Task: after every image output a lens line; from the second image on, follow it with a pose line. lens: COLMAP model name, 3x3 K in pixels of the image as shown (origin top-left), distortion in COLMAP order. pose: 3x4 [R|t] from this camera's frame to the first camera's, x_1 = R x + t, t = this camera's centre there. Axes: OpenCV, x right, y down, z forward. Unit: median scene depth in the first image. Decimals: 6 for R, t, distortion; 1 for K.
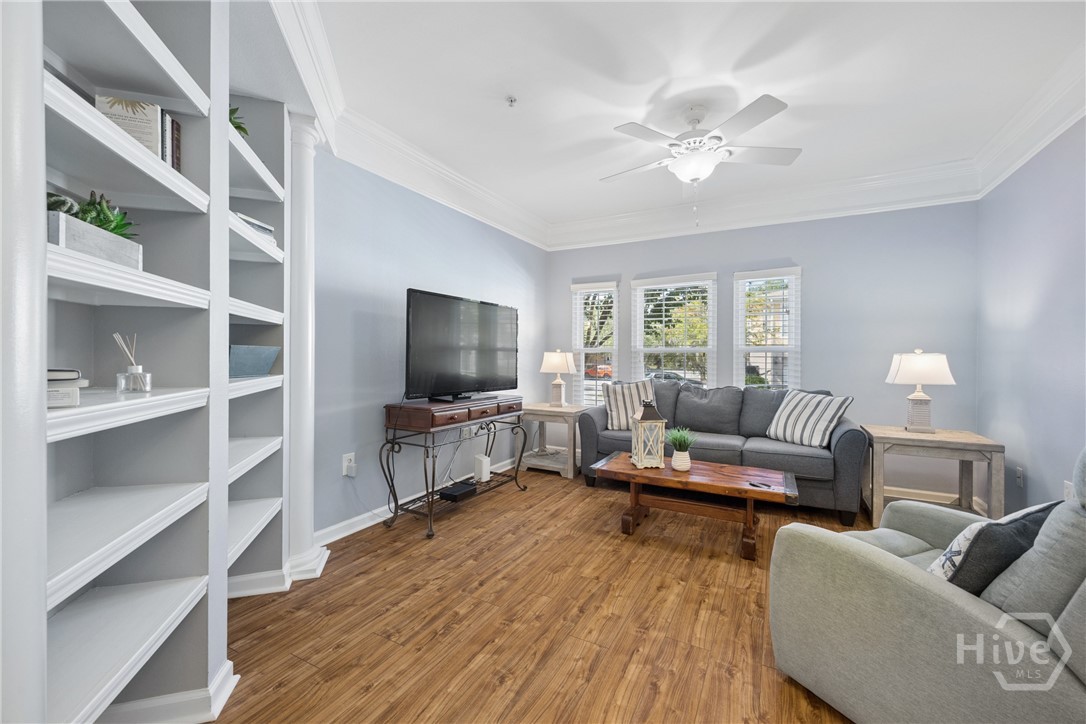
lens RADIAL K [[448.1, 0, 551.3], [0, 448.1, 359.7], [0, 0, 1]] dist [0.012130, 0.000109]
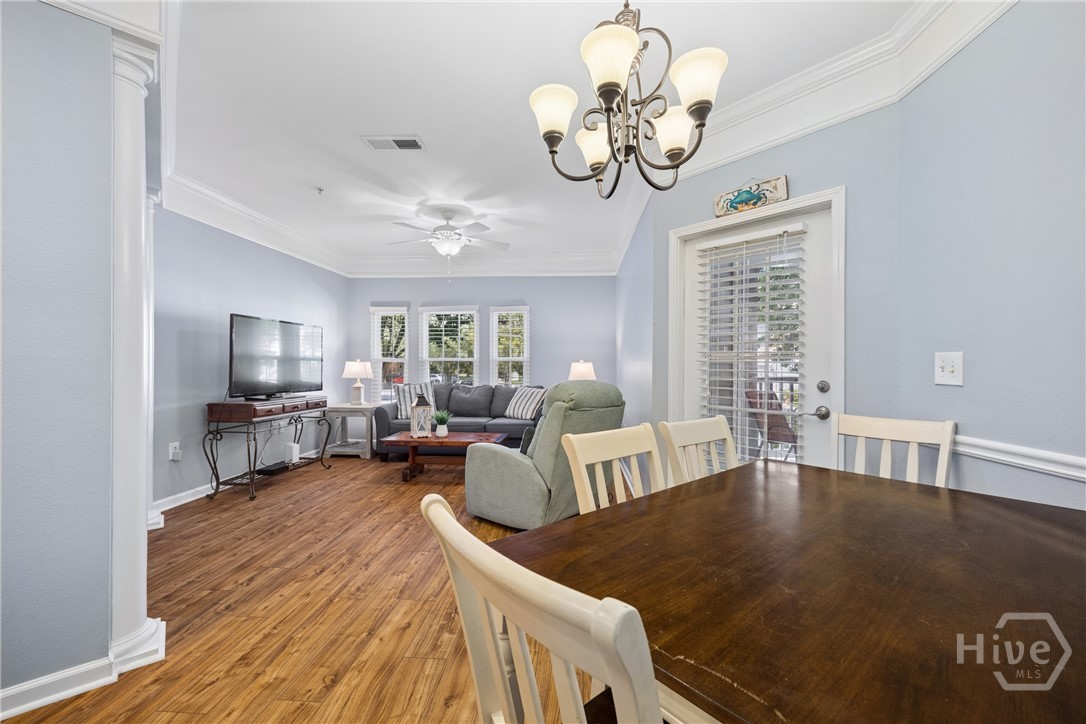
lens RADIAL K [[438.6, 0, 549.8], [0, 438.6, 366.6], [0, 0, 1]] dist [-0.000467, -0.000121]
pose [[0.913867, -0.004384, 0.405990, 0.011111], [0.005586, 0.999983, -0.001778, 0.003435], [-0.405975, 0.003893, 0.913876, -0.492534]]
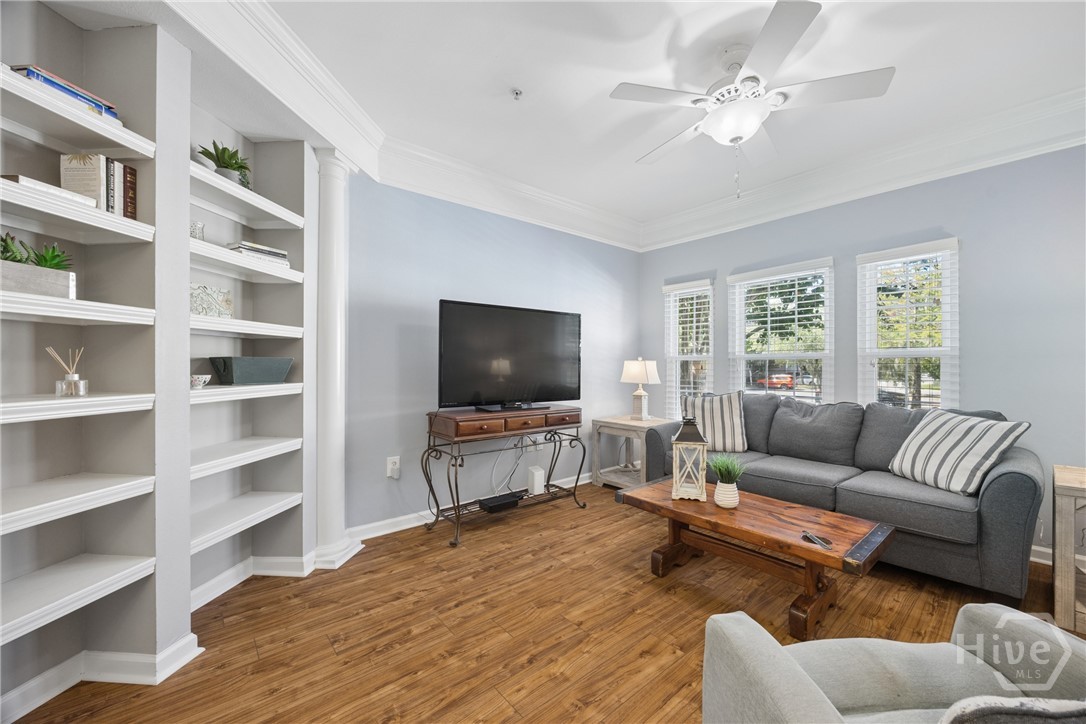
lens RADIAL K [[438.6, 0, 549.8], [0, 438.6, 366.6], [0, 0, 1]] dist [-0.000467, -0.000121]
pose [[0.931201, -0.005942, -0.364457, 0.250737], [0.003533, 0.999967, -0.007276, 0.002207], [0.364489, 0.005487, 0.931192, 0.141802]]
